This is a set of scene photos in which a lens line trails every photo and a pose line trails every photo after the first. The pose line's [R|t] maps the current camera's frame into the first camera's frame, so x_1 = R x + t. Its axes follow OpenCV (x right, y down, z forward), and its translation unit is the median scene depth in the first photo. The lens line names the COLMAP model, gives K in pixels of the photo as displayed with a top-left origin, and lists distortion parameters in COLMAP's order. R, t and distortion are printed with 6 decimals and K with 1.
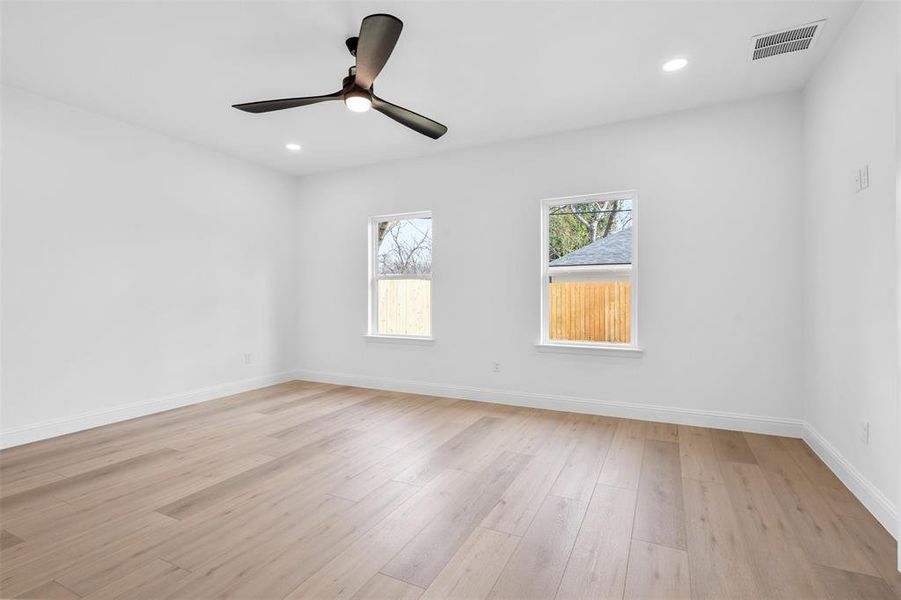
lens RADIAL K [[438.5, 0, 444.0], [0, 438.5, 294.7], [0, 0, 1]] dist [0.002649, 0.000399]
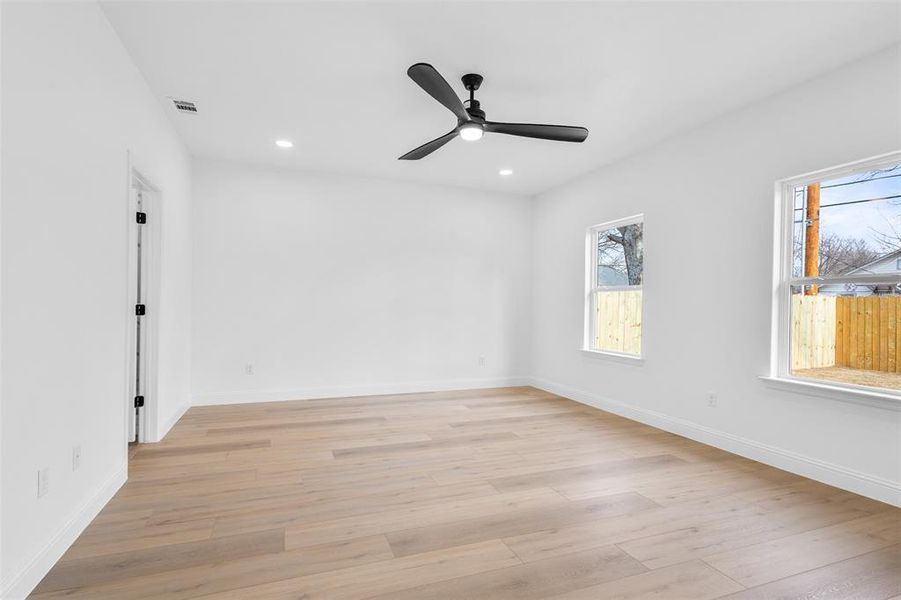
lens RADIAL K [[442.1, 0, 450.8], [0, 442.1, 313.5], [0, 0, 1]] dist [0.002049, 0.000382]
pose [[0.740438, 0.024325, -0.671684, 0.346863], [-0.014431, 0.999690, 0.020296, -0.003162], [0.671970, -0.005335, 0.740559, 0.093631]]
